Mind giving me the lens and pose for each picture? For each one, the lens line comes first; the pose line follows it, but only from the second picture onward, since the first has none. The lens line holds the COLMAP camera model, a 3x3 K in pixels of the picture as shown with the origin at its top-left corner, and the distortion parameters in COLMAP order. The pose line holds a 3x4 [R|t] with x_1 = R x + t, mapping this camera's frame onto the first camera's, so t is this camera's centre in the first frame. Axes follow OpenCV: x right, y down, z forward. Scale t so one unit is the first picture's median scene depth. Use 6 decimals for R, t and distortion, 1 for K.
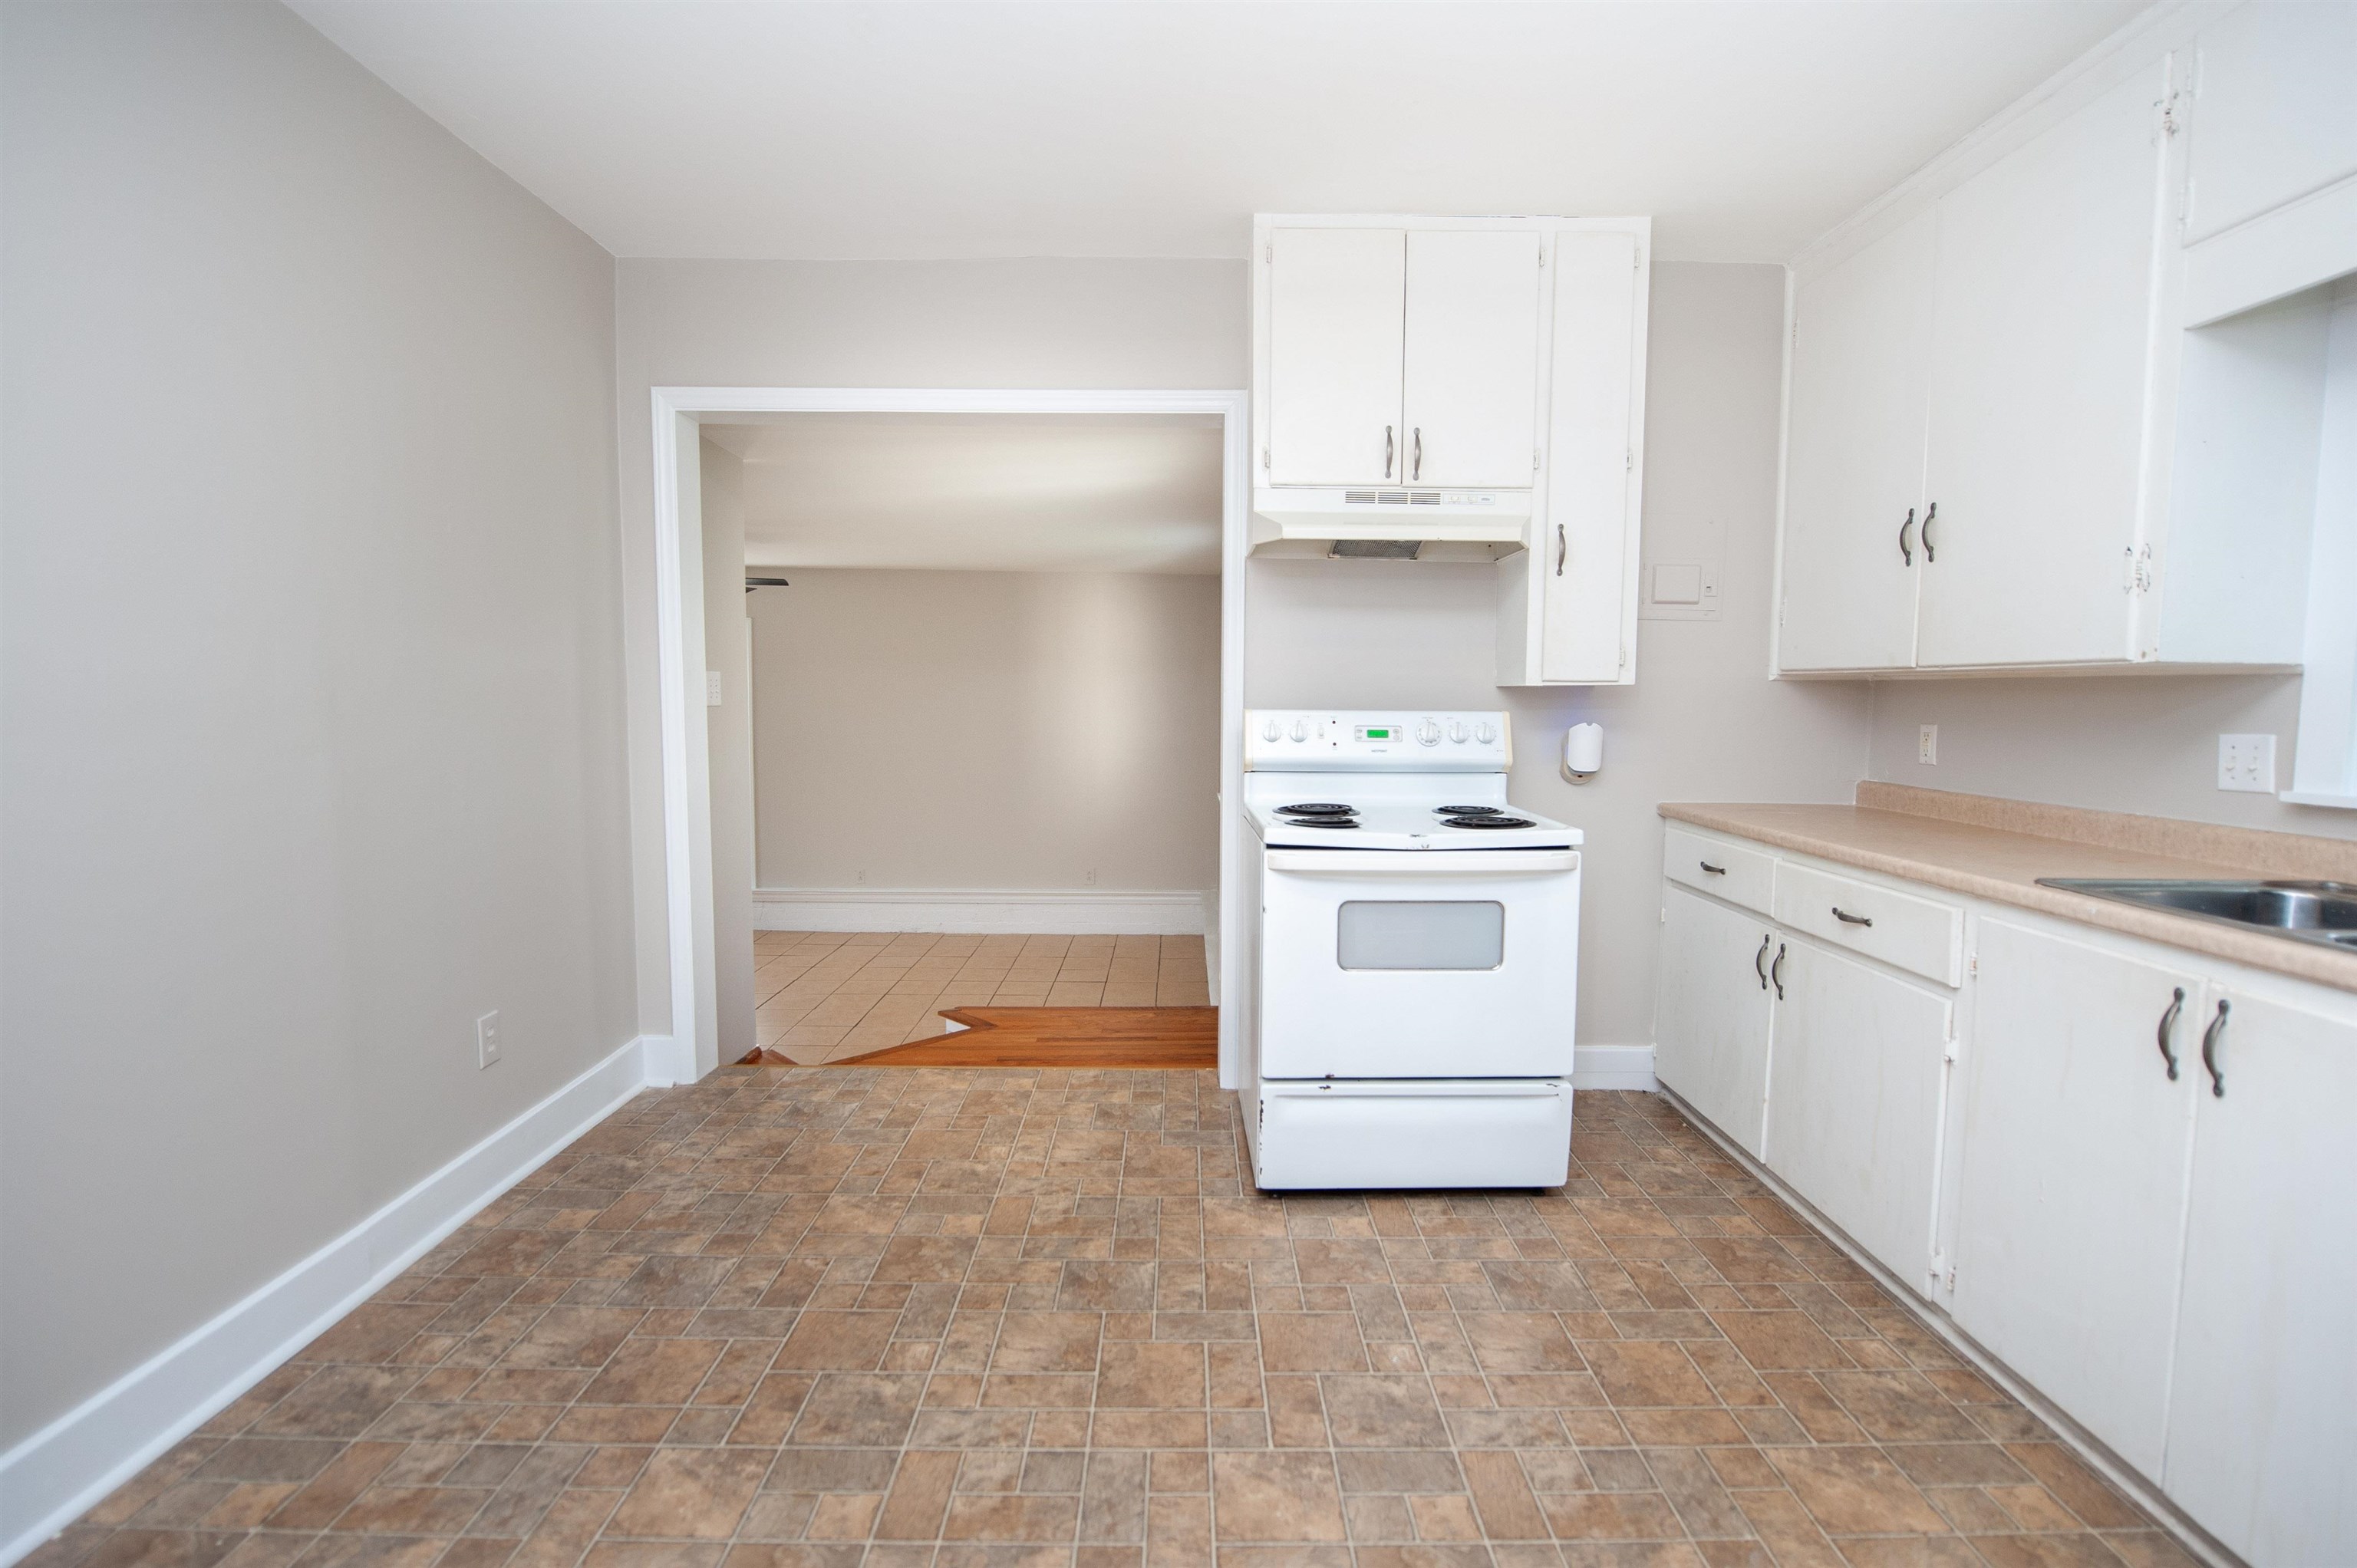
lens RADIAL K [[1133.1, 0, 1161.9], [0, 1133.1, 785.5], [0, 0, 1]] dist [-0.007128, -0.002868]
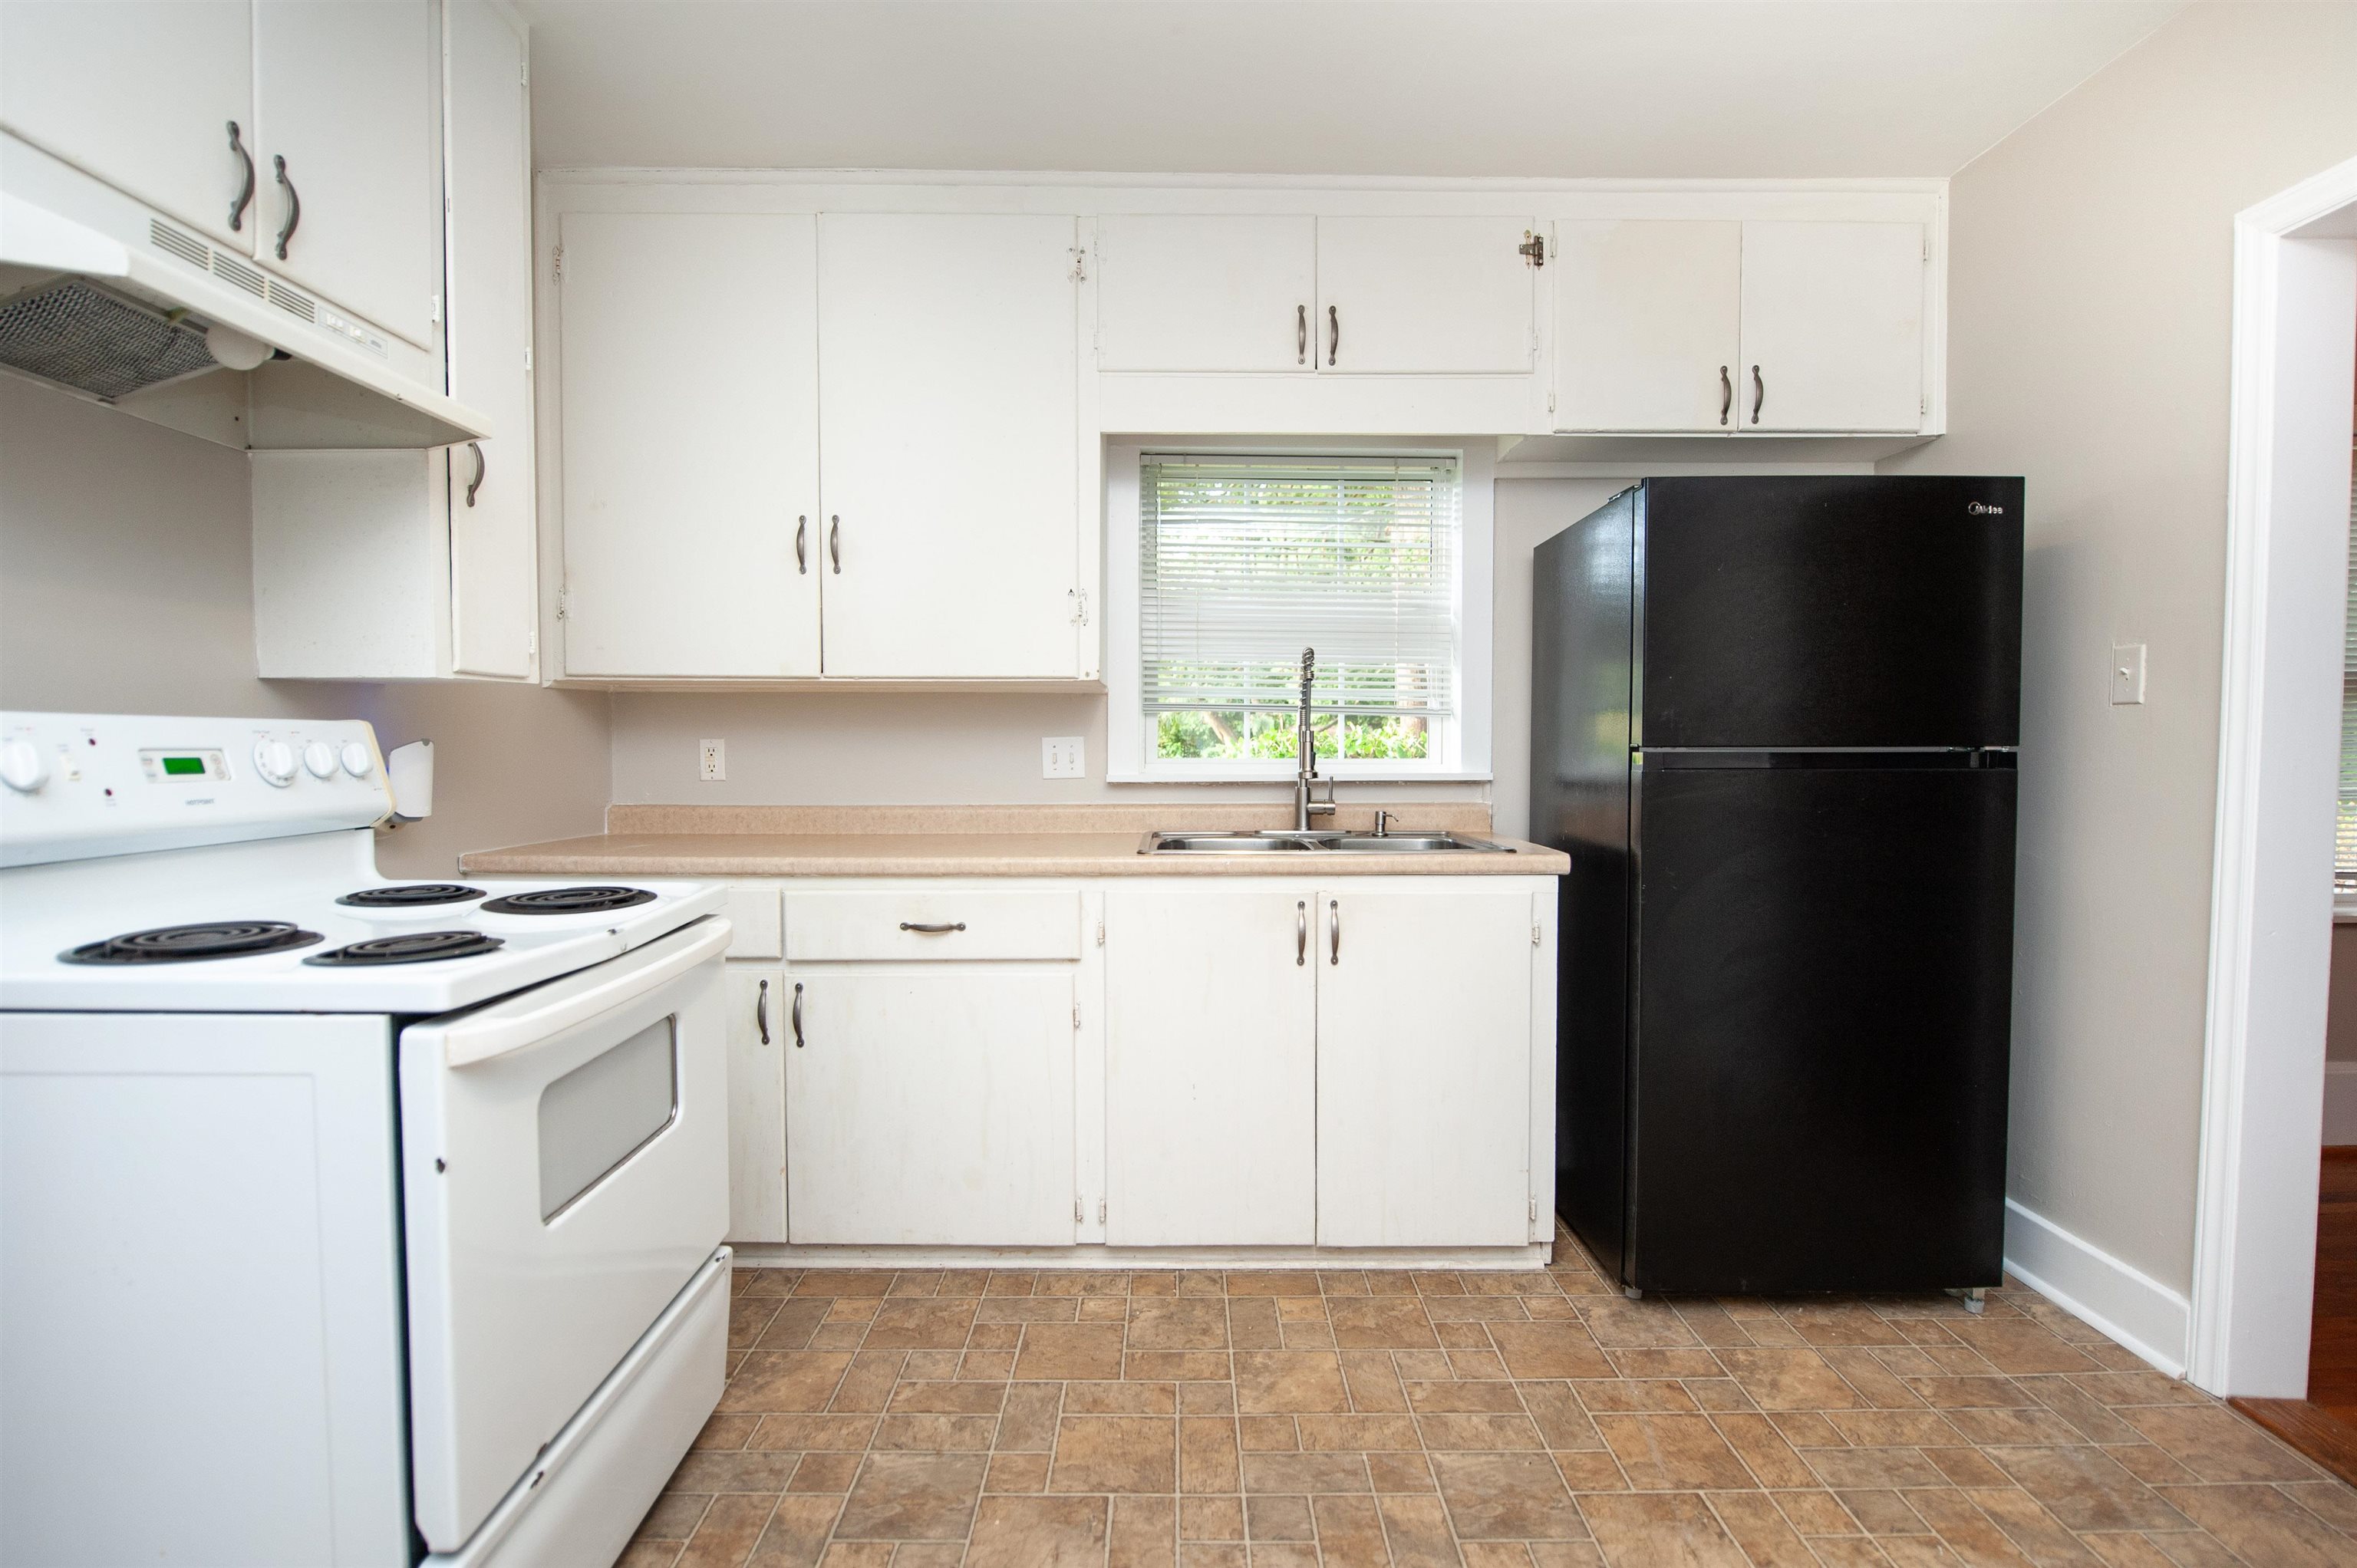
lens RADIAL K [[1133.1, 0, 1170.8], [0, 1133.1, 780.1], [0, 0, 1]] dist [-0.007128, -0.002868]
pose [[-0.029641, -0.055876, 0.997998, -1.127038], [0.068853, 0.995951, 0.057806, -0.091421], [-0.997186, 0.070429, -0.025674, 1.186051]]
